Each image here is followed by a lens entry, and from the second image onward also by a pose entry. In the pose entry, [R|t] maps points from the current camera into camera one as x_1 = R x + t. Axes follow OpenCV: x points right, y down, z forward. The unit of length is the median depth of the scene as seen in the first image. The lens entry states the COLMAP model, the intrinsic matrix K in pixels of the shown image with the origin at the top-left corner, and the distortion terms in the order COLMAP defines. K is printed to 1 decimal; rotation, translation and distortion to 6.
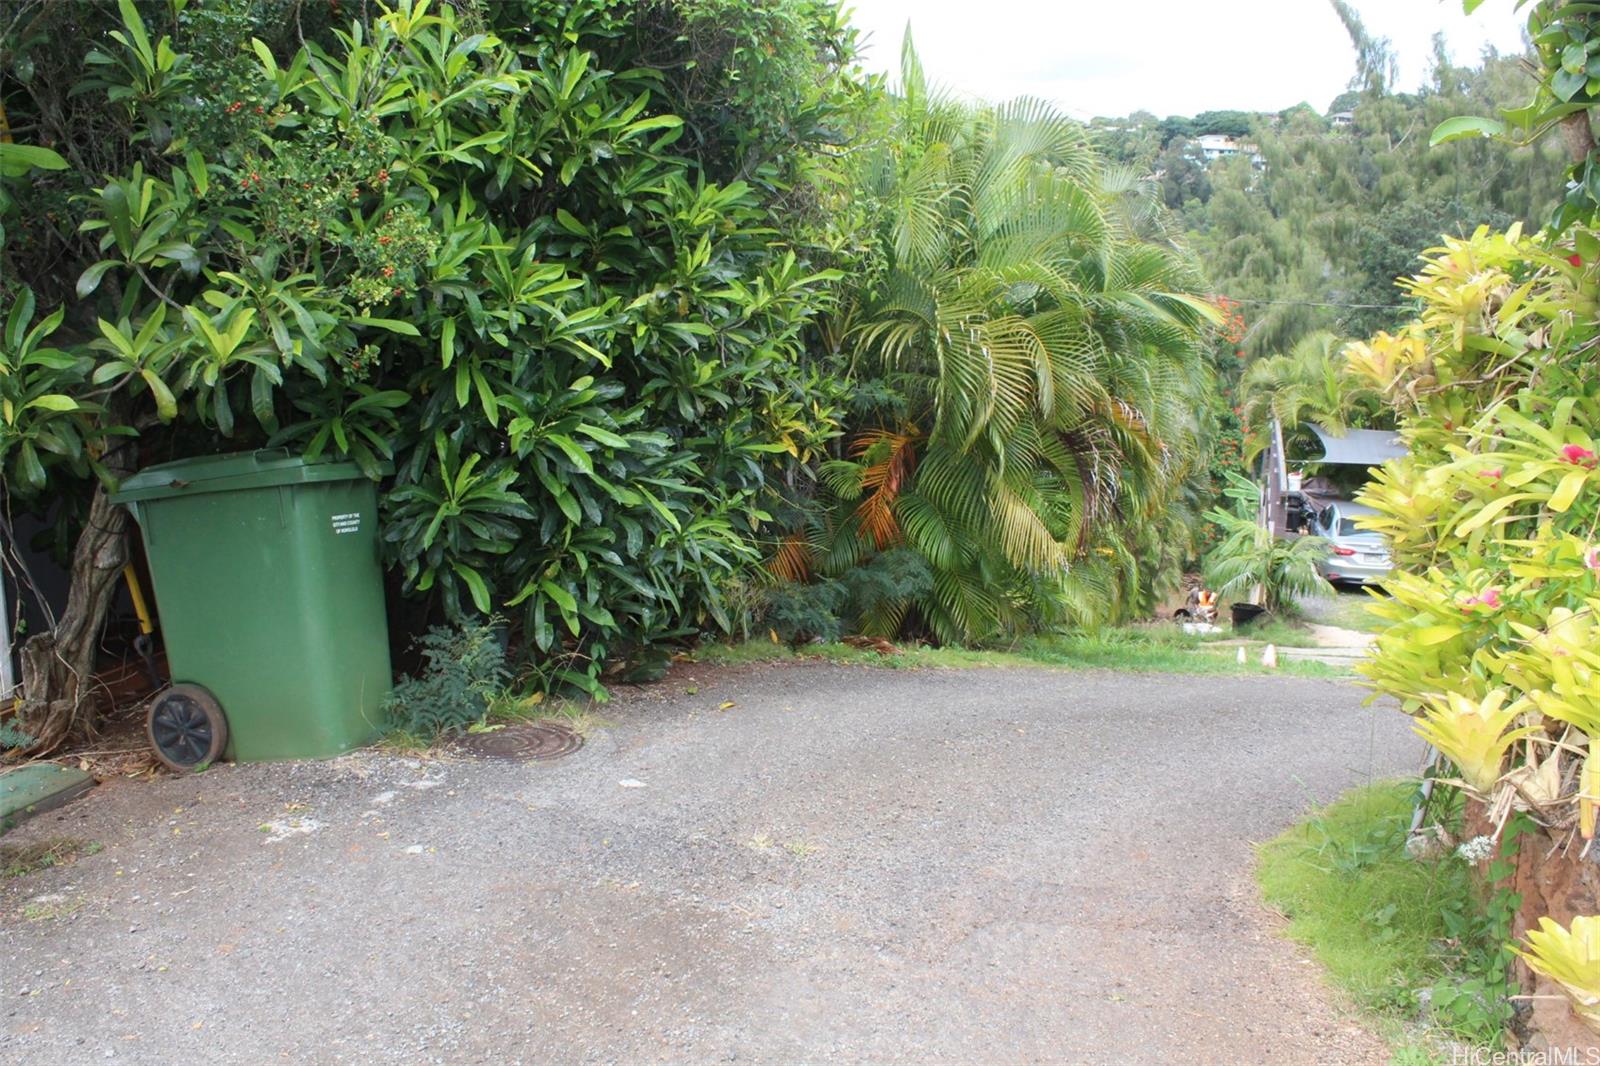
lens RADIAL K [[1376.2, 0, 800.0], [0, 1376.2, 533.0], [0, 0, 1]] dist [-0.154887, 0.152695]
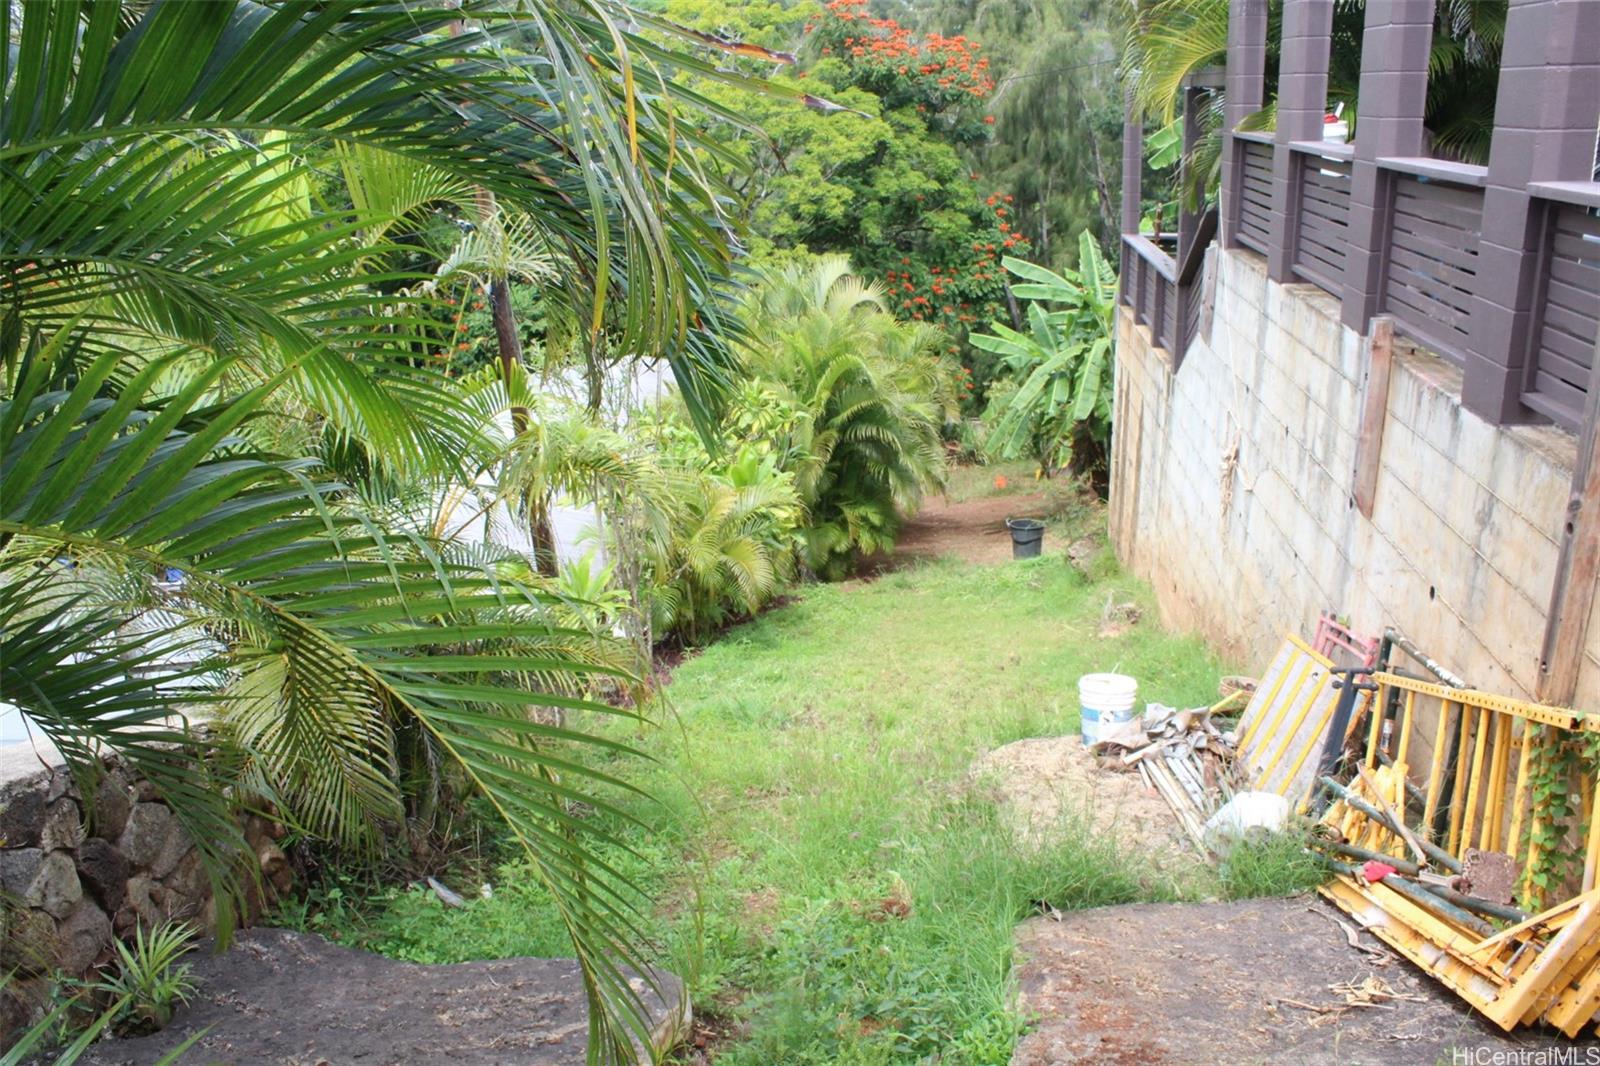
lens RADIAL K [[1376.2, 0, 800.0], [0, 1376.2, 533.0], [0, 0, 1]] dist [-0.154887, 0.152695]
pose [[0.977363, -0.096963, 0.188042, 0.090993], [0.082908, 0.993240, 0.081239, 0.009499], [-0.194649, -0.063810, 0.978795, 0.359312]]
